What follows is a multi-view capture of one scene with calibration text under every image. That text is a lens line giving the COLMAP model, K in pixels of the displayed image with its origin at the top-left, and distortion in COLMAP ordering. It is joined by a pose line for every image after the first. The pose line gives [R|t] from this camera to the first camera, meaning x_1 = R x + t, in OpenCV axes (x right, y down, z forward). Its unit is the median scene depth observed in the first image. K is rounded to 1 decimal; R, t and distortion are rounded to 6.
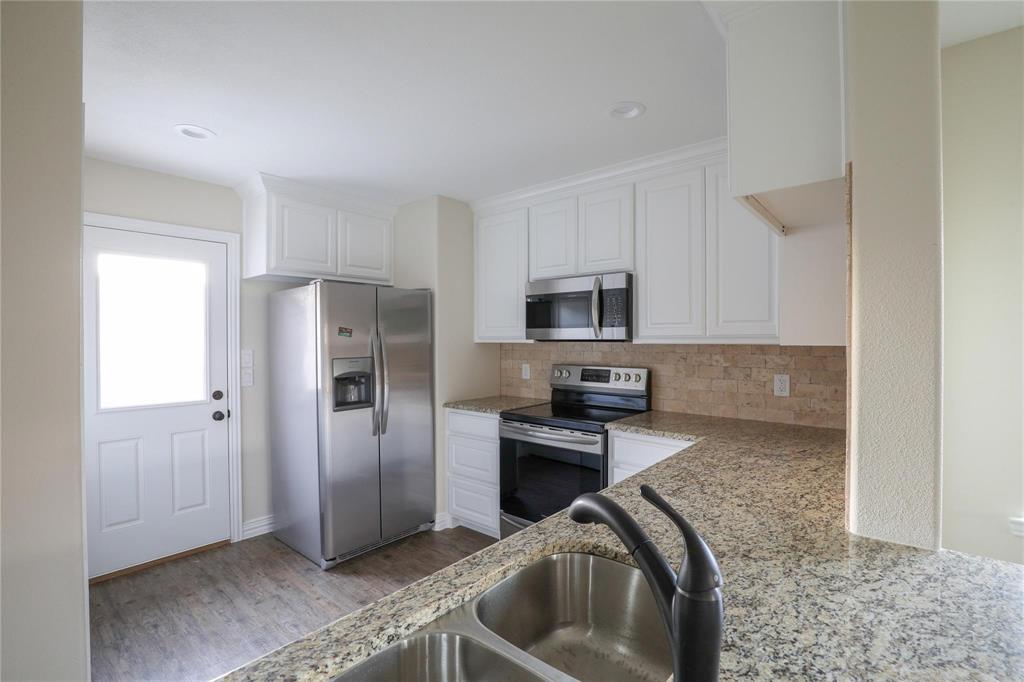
lens RADIAL K [[469.2, 0, 511.9], [0, 469.2, 332.4], [0, 0, 1]] dist [-0.001095, 0.000112]
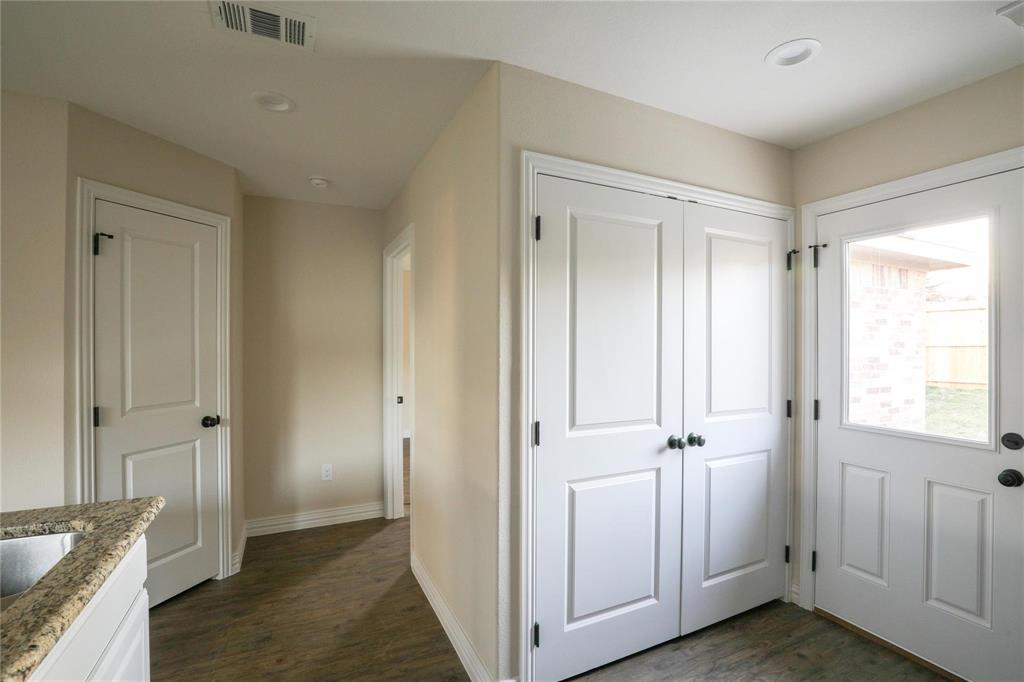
lens RADIAL K [[461.1, 0, 512.0], [0, 461.1, 341.0], [0, 0, 1]] dist [-0.026378, 0.000488]
pose [[-0.393473, -0.002790, -0.919332, 0.100065], [0.007319, 0.999954, -0.006167, 0.012464], [0.919307, -0.009155, -0.393435, 0.669118]]
